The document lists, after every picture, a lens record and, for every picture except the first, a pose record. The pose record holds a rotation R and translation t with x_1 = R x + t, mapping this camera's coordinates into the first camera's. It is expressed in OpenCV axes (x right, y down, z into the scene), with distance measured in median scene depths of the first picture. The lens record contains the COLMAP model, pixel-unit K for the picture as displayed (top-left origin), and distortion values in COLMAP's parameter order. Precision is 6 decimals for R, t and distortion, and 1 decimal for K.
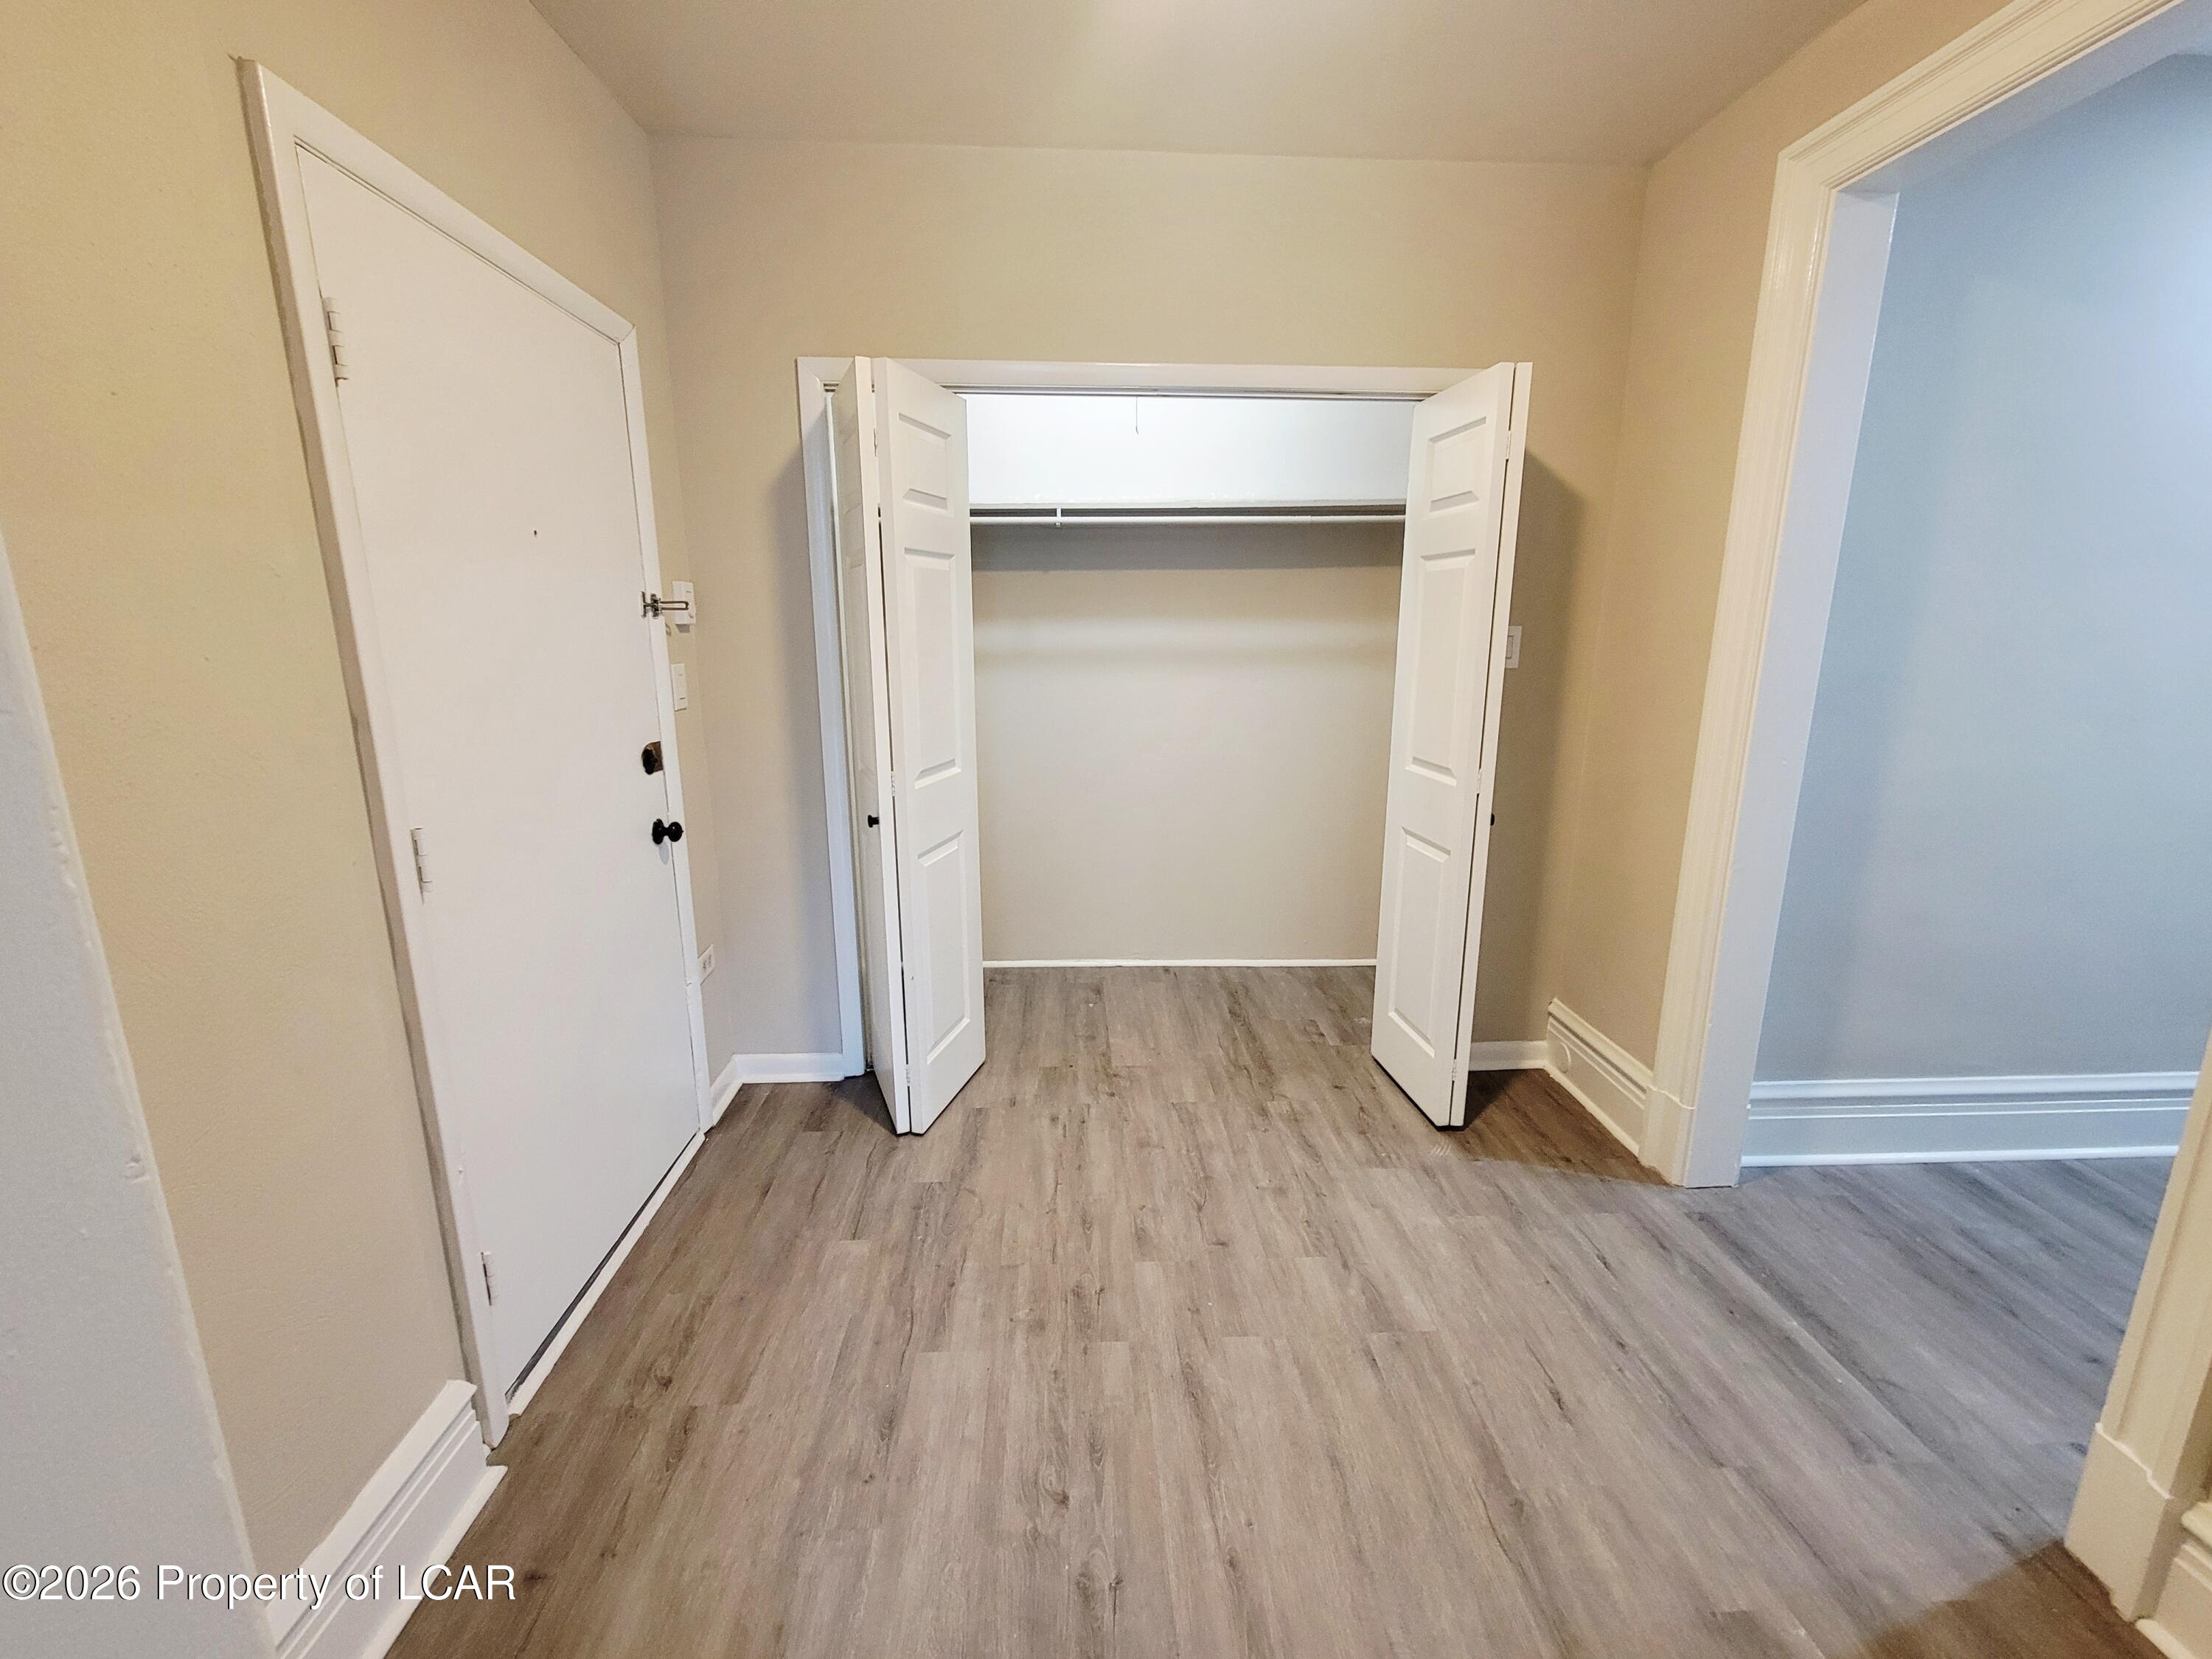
lens RADIAL K [[905.9, 0, 1104.6], [0, 905.9, 812.0], [0, 0, 1]] dist [-0.004200, -0.001161]
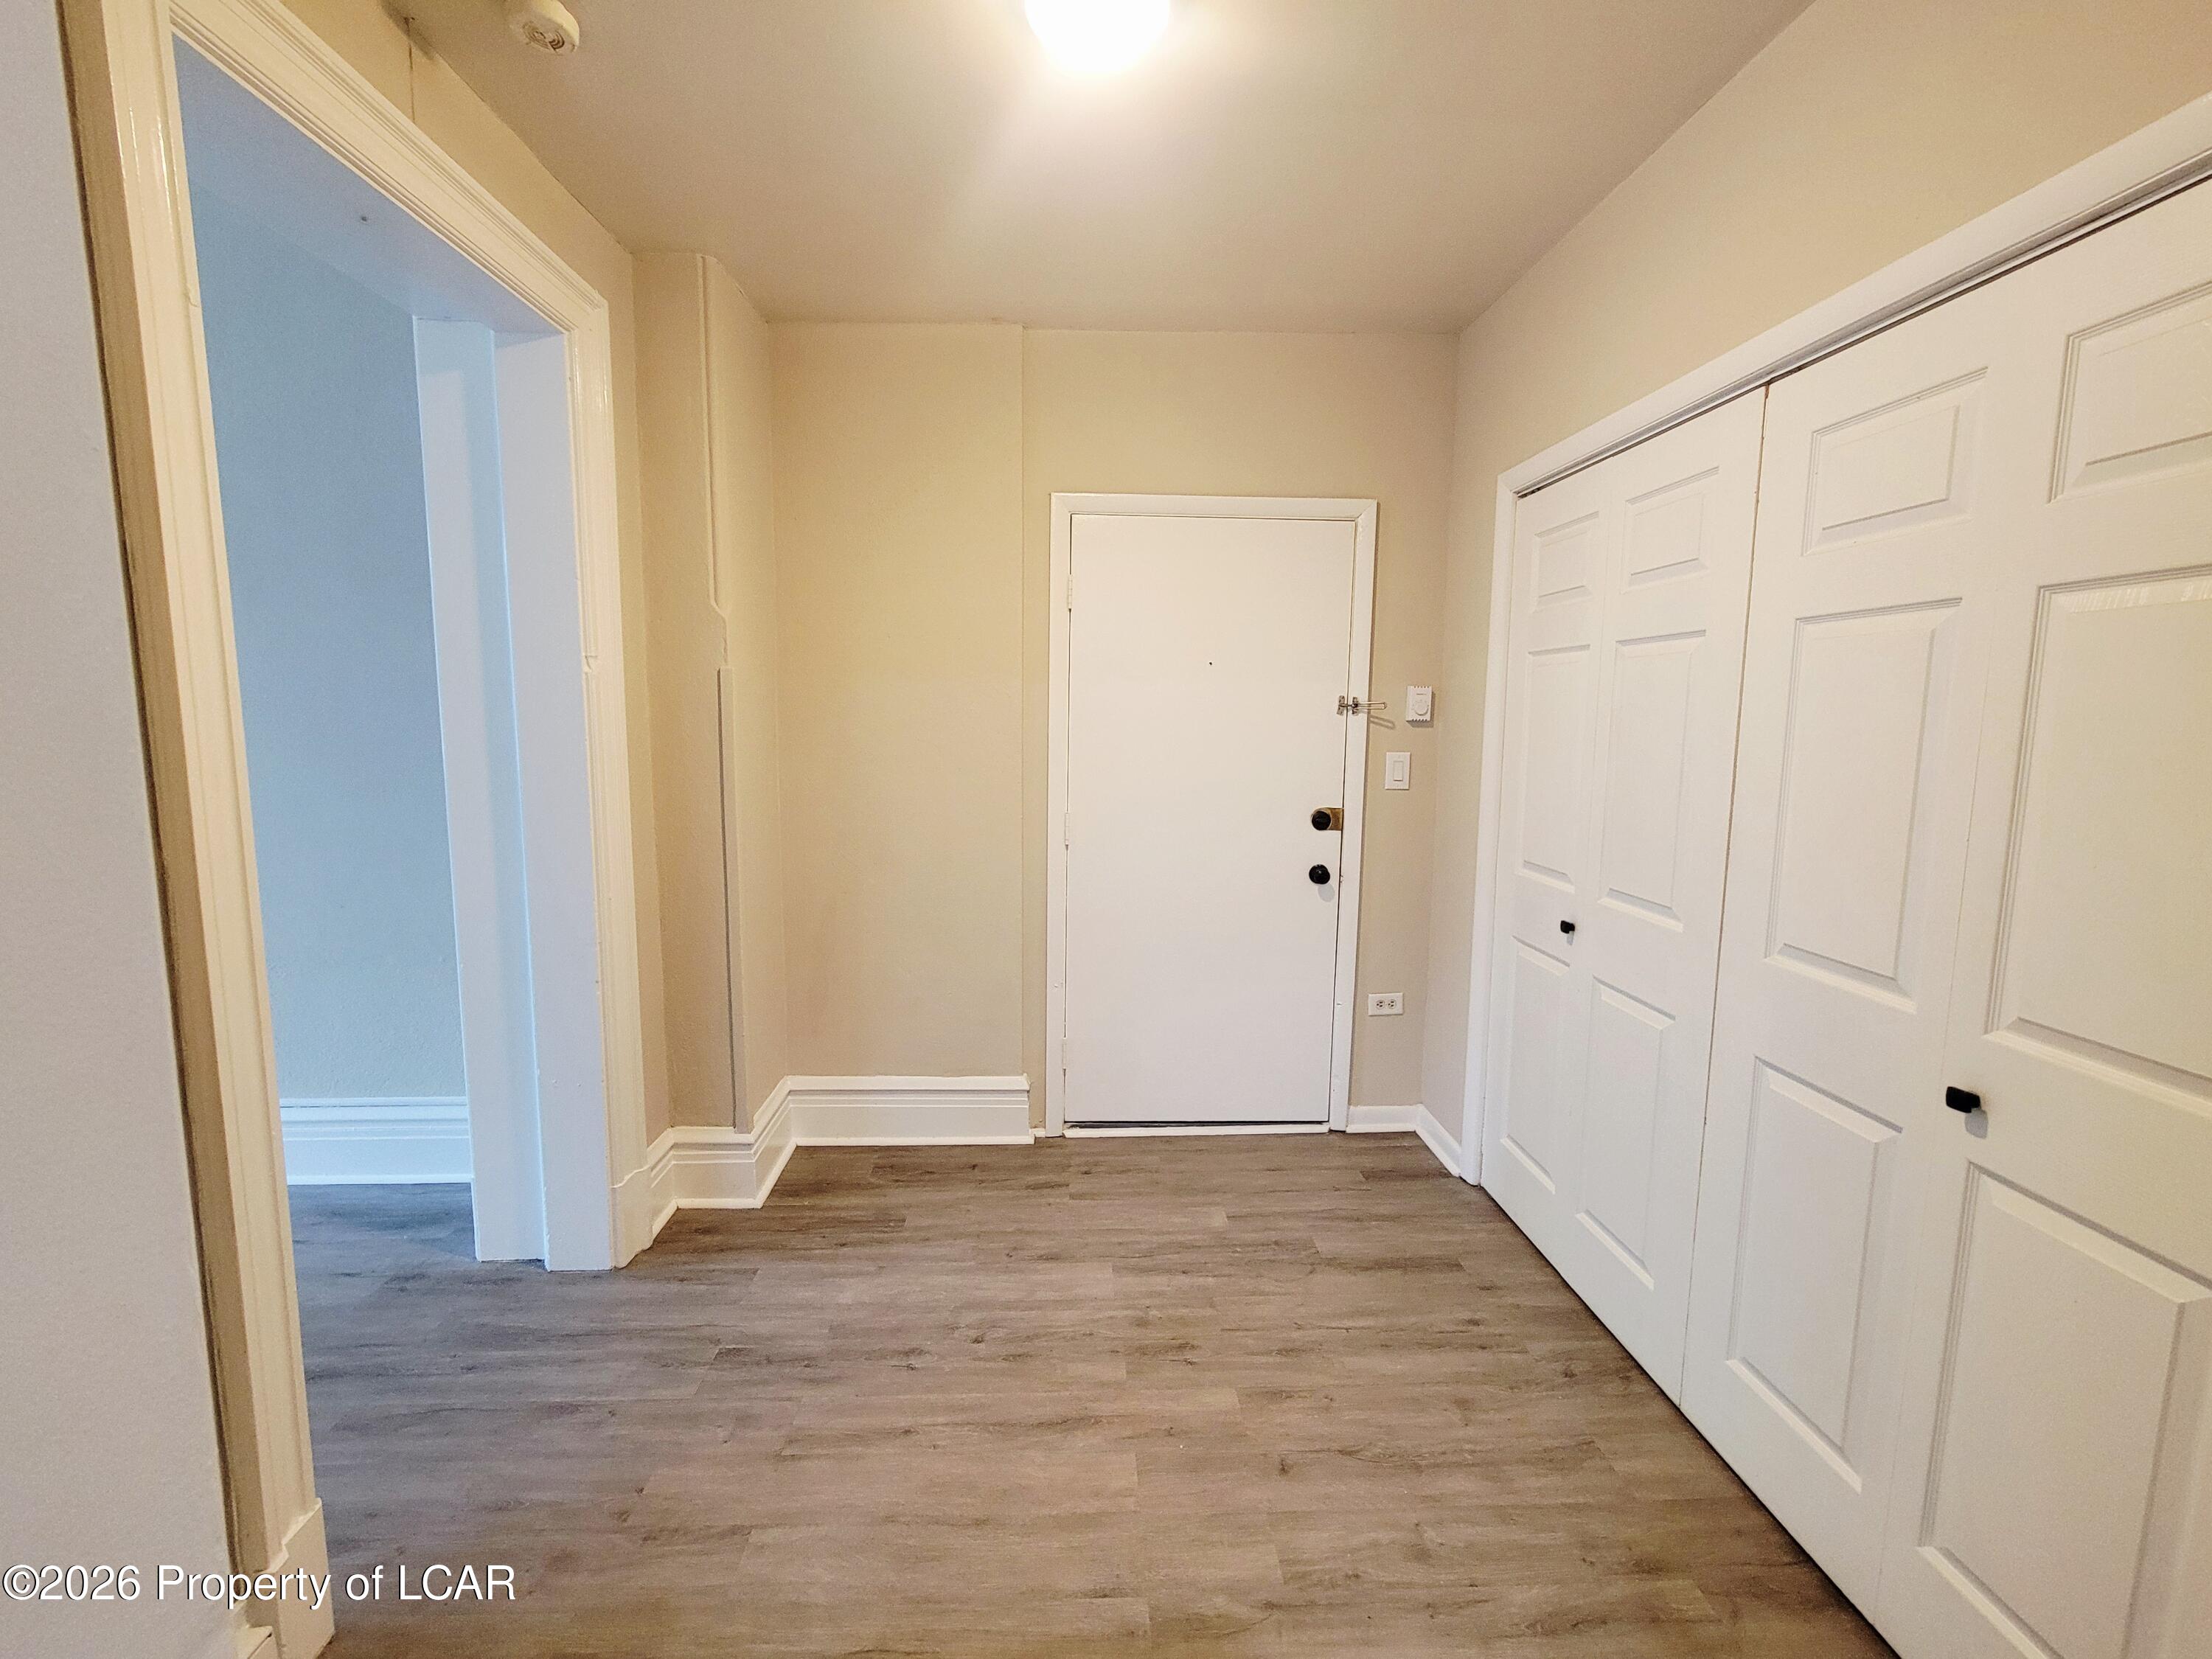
lens RADIAL K [[905.9, 0, 1103.1], [0, 905.9, 831.9], [0, 0, 1]] dist [-0.004200, -0.001161]
pose [[-0.005204, 0.126071, -0.992008, 1.016421], [-0.219236, 0.967743, 0.124137, -0.167413], [0.975658, 0.218130, 0.022603, 0.820144]]
